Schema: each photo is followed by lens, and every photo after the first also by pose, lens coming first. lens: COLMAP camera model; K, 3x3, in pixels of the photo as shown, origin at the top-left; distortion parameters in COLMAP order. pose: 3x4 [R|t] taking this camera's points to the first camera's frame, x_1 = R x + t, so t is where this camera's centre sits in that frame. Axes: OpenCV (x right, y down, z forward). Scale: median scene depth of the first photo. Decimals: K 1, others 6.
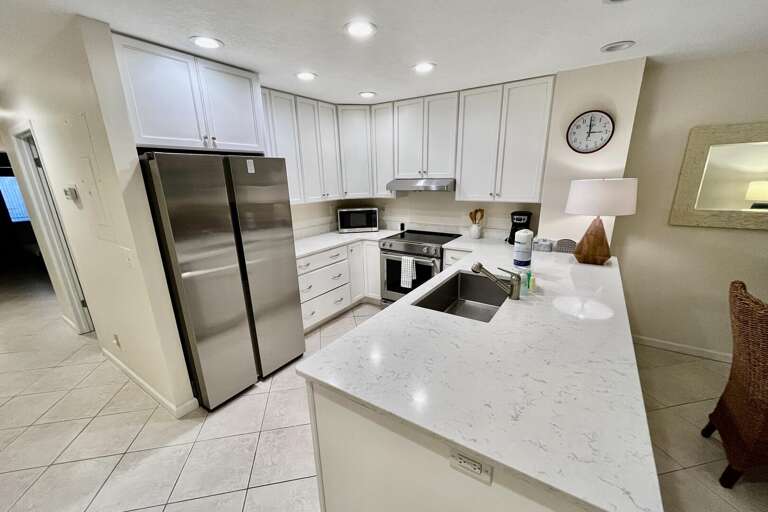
lens RADIAL K [[318.1, 0, 384.1], [0, 318.1, 232.5], [0, 0, 1]] dist [0.001520, 0.000066]
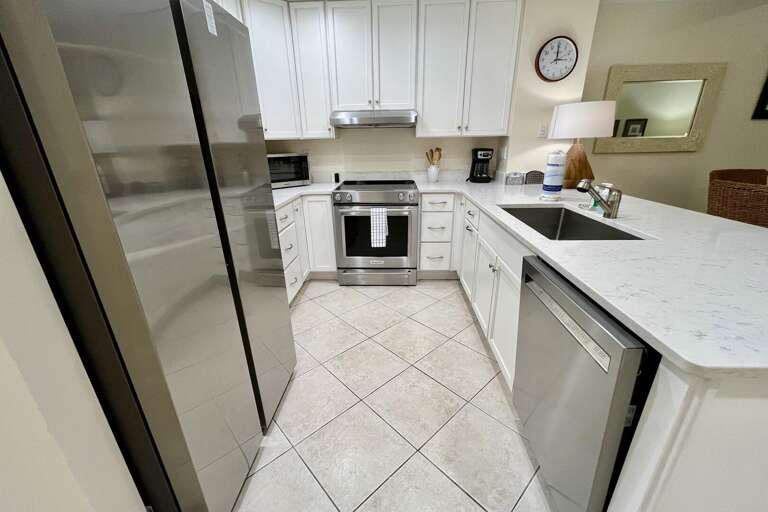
lens RADIAL K [[318.1, 0, 384.1], [0, 318.1, 232.5], [0, 0, 1]] dist [0.001520, 0.000066]
pose [[0.855621, -0.141386, 0.497919, -0.314747], [0.096949, 0.988721, 0.114154, 0.045784], [-0.508443, -0.049400, 0.859677, 0.302545]]
